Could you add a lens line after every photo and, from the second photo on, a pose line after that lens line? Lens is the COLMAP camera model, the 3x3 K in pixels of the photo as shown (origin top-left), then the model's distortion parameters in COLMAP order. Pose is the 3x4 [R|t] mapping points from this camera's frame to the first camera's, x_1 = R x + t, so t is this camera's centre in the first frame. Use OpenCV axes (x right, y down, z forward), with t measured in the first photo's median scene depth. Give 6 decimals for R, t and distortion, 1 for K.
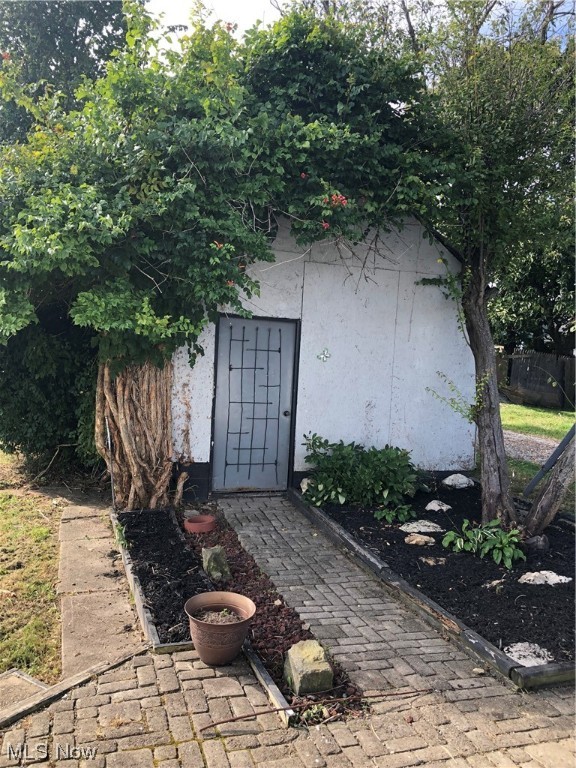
lens RADIAL K [[641.3, 0, 288.1], [0, 641.3, 378.7], [0, 0, 1]] dist [0.042767, -0.035458]
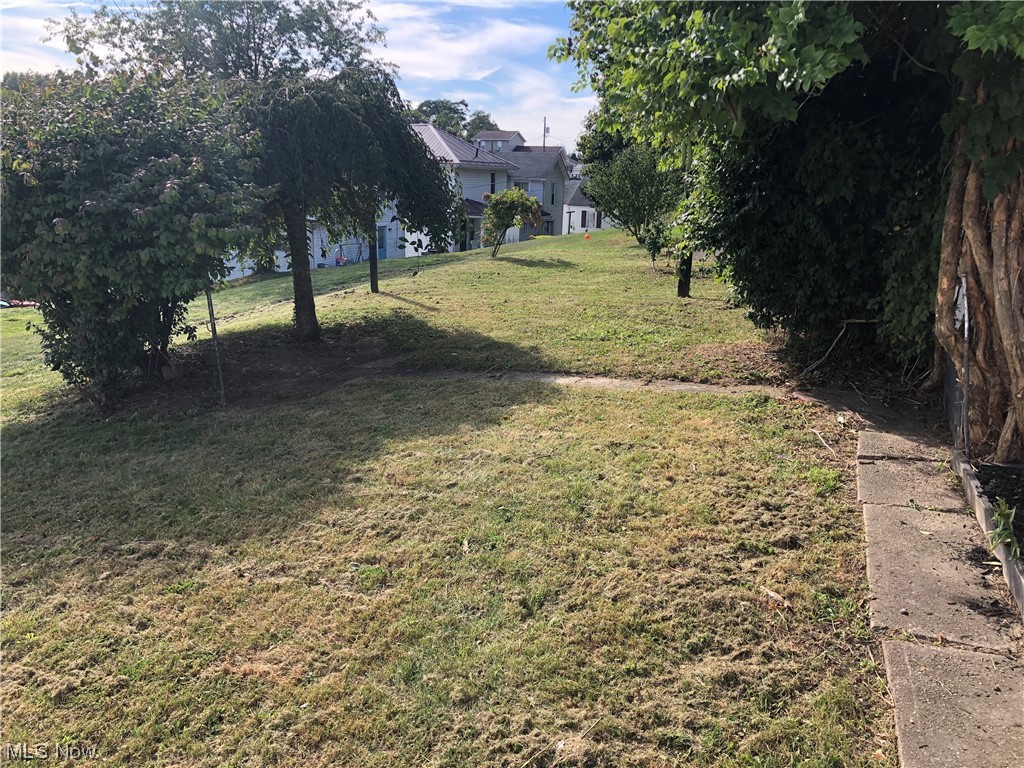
lens RADIAL K [[855.1, 0, 514.4], [0, 855.1, 380.7], [0, 0, 1]] dist [0.042767, -0.035458]
pose [[0.785884, 0.109445, -0.608611, -0.138677], [0.003215, 0.983477, 0.181007, 0.017976], [0.618365, -0.144207, 0.772547, 0.249410]]
